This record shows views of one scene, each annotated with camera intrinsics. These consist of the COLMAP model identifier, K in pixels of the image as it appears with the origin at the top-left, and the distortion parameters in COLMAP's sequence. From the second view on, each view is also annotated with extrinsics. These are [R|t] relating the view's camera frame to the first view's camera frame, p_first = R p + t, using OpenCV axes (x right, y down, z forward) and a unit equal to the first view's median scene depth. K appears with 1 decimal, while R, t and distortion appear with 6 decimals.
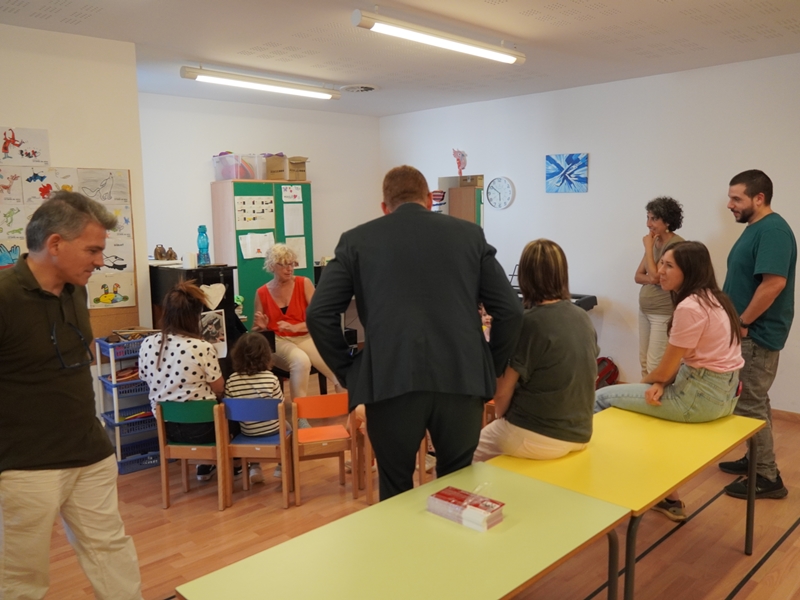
lens RADIAL K [[658.5, 0, 400.0], [0, 658.5, 300.0], [0, 0, 1]] dist [-0.032940, 0.013997]
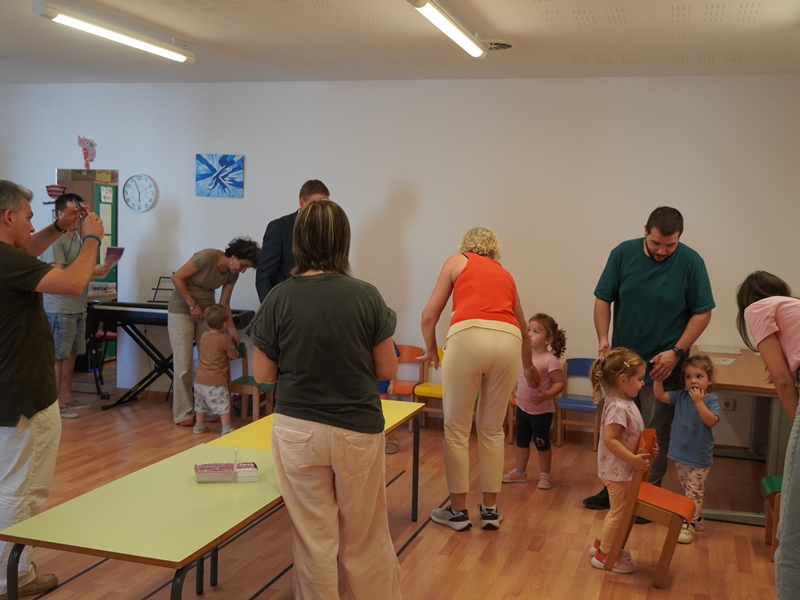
lens RADIAL K [[917.2, 0, 400.0], [0, 917.2, 300.0], [0, 0, 1]] dist [0.105606, -0.002986]
pose [[0.879133, -0.004883, 0.476551, -0.133697], [0.025565, 0.998991, -0.036926, 0.030679], [-0.475890, 0.044646, 0.878371, -0.223423]]
